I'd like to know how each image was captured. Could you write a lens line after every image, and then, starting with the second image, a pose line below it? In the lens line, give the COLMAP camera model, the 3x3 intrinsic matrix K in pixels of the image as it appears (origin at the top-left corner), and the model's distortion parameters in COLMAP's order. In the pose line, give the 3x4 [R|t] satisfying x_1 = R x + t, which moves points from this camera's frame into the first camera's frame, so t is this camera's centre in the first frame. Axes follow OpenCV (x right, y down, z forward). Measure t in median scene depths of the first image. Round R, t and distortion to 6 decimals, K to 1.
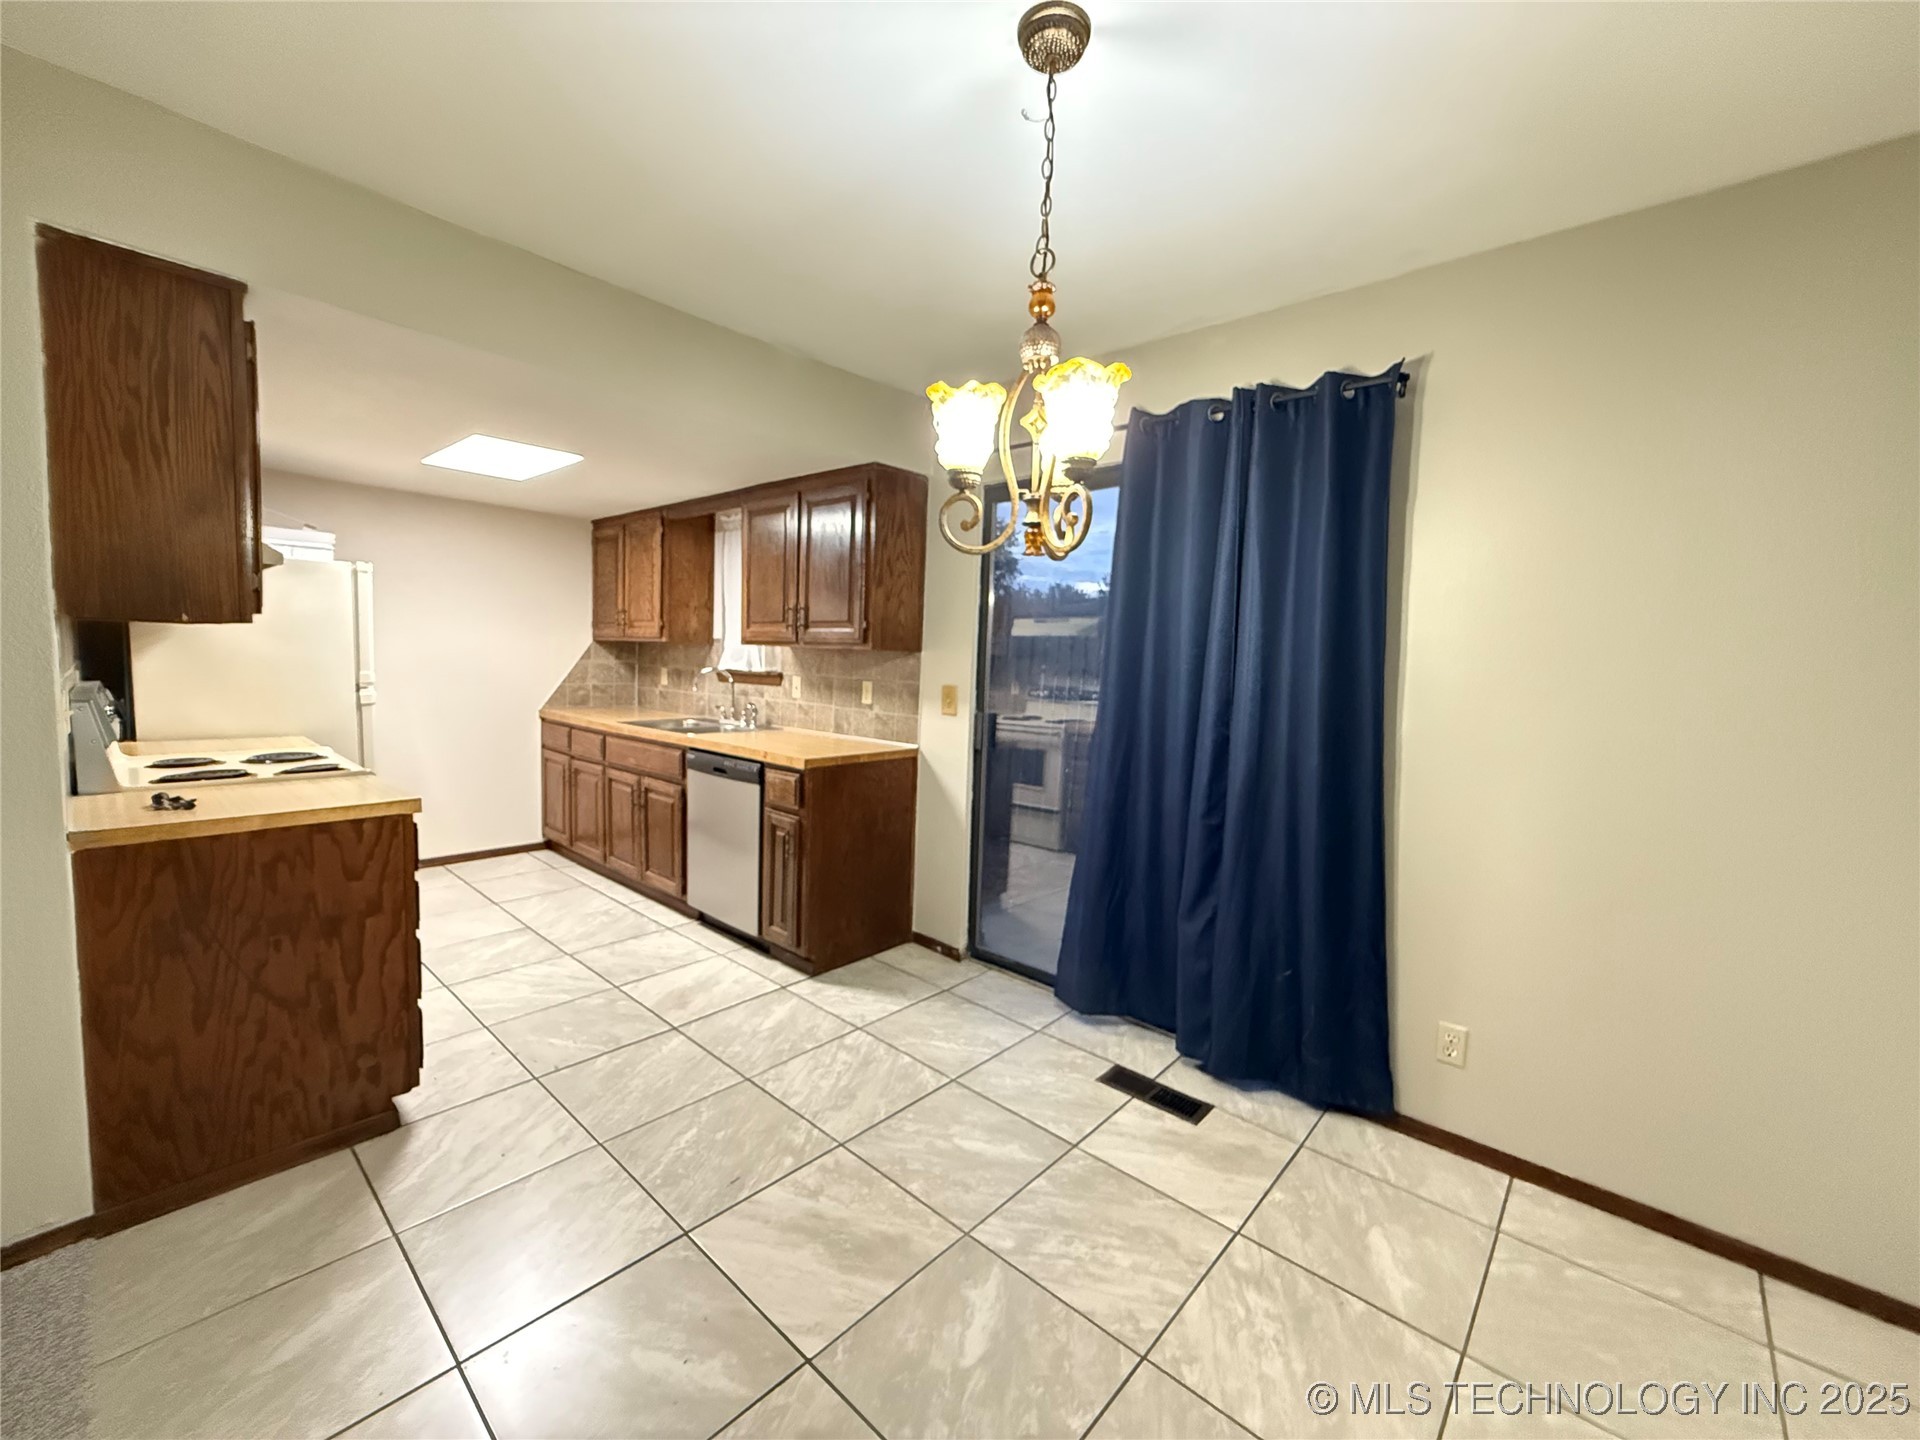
lens RADIAL K [[767.2, 0, 960.5], [0, 767.2, 718.5], [0, 0, 1]] dist [0.002238, -0.000861]
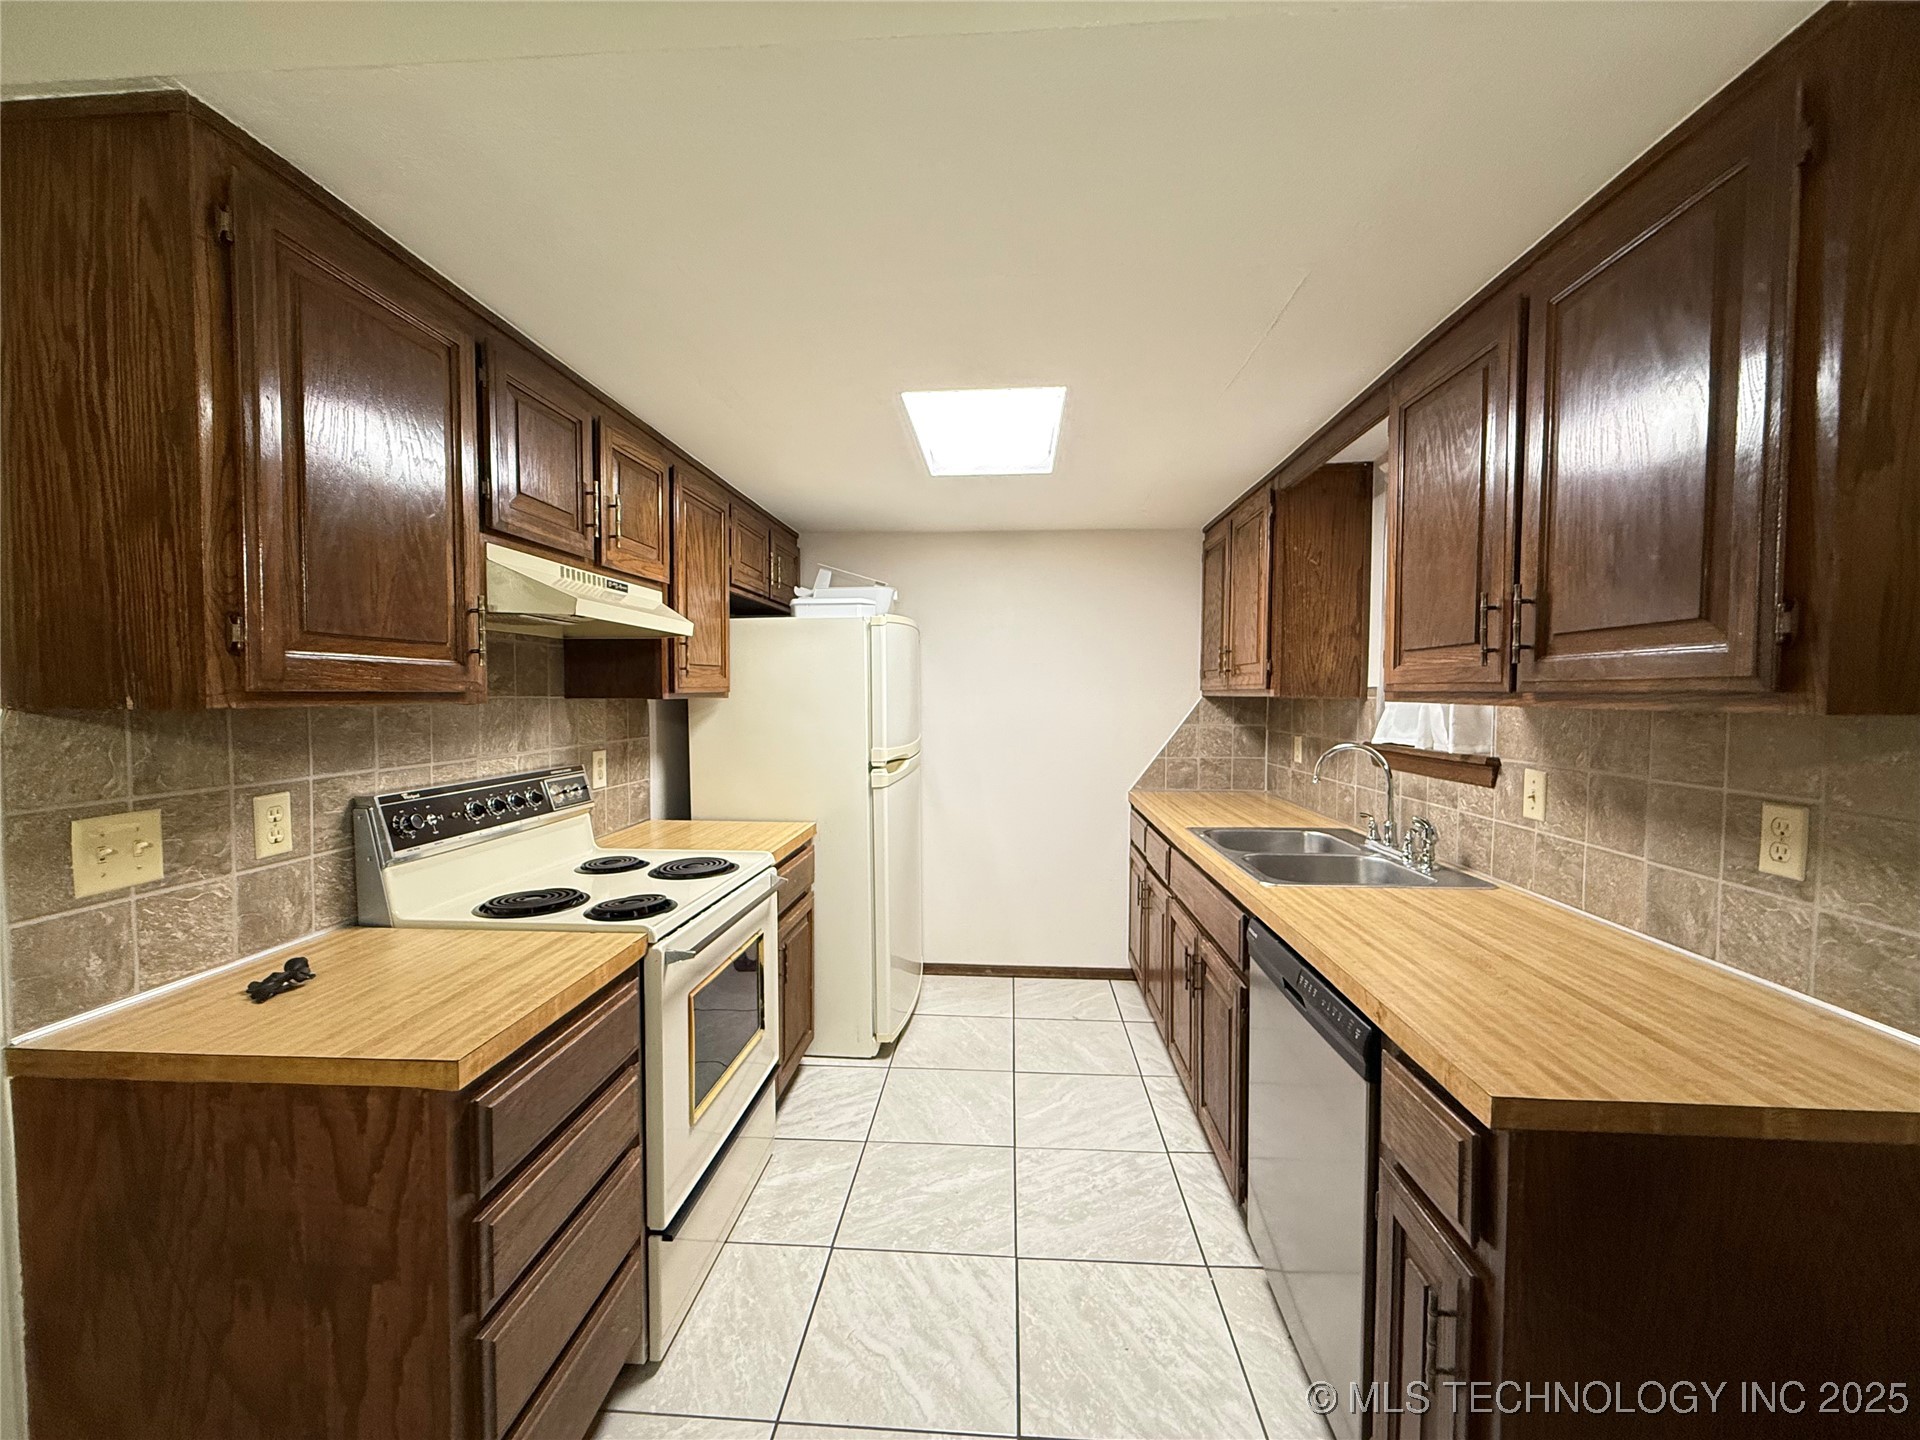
lens RADIAL K [[767.2, 0, 949.8], [0, 767.2, 721.4], [0, 0, 1]] dist [0.002238, -0.000861]
pose [[0.607145, -0.003934, -0.794582, -0.083339], [-0.043786, 0.998303, -0.038401, -0.060268], [0.793384, 0.058107, 0.605942, 0.563952]]
